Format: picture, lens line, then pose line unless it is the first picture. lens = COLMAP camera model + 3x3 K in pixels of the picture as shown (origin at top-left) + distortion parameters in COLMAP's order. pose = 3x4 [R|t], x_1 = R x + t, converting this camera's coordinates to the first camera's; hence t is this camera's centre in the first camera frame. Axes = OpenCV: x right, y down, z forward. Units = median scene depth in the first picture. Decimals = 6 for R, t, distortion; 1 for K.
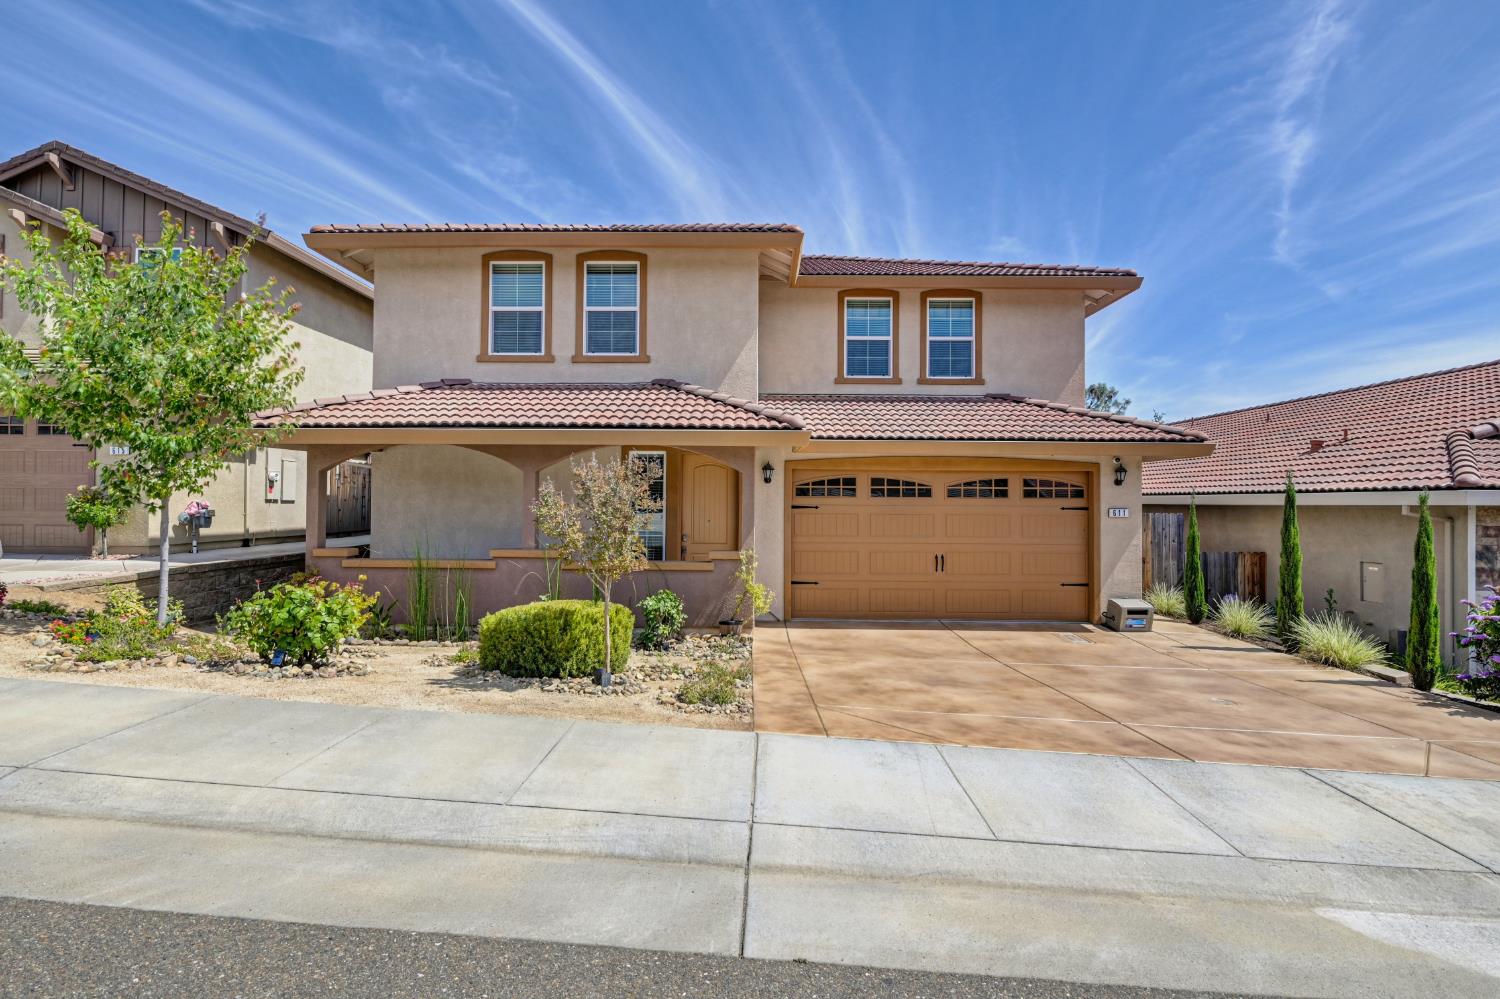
lens RADIAL K [[673.0, 0, 750.0], [0, 673.0, 499.5], [0, 0, 1]] dist [-0.008853, -0.000180]
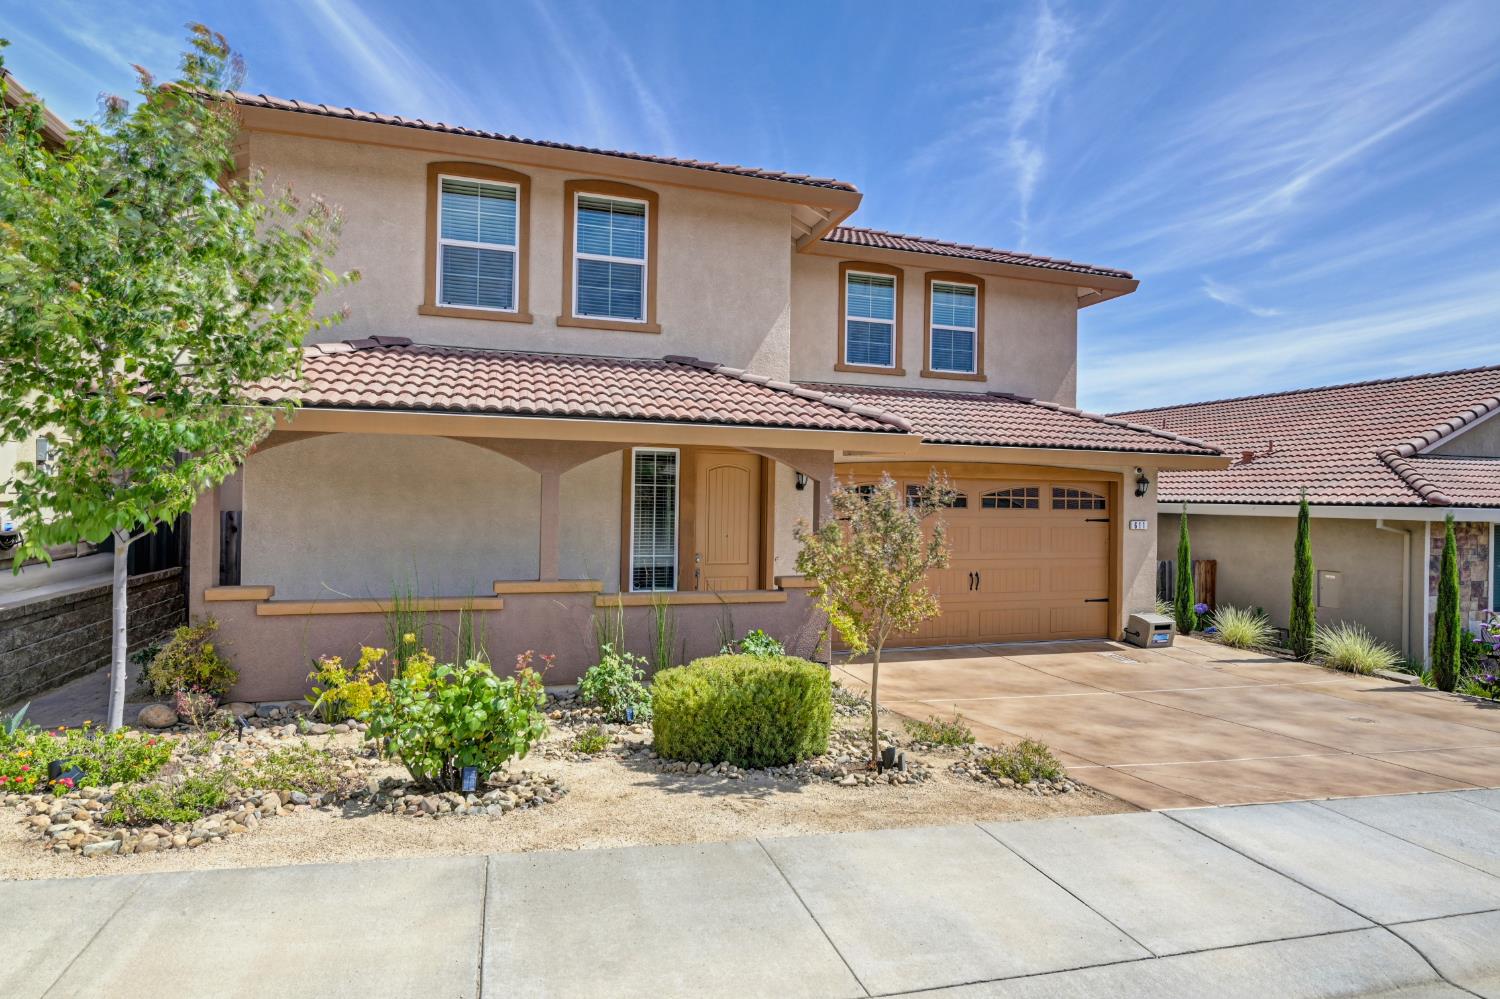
lens RADIAL K [[797.3, 0, 750.0], [0, 797.3, 499.5], [0, 0, 1]] dist [-0.003450, -0.001822]
pose [[0.946984, 0.006582, 0.321213, -0.345714], [-0.011175, 0.999860, 0.012459, -0.024517], [-0.321086, -0.015388, 0.946925, 0.090762]]
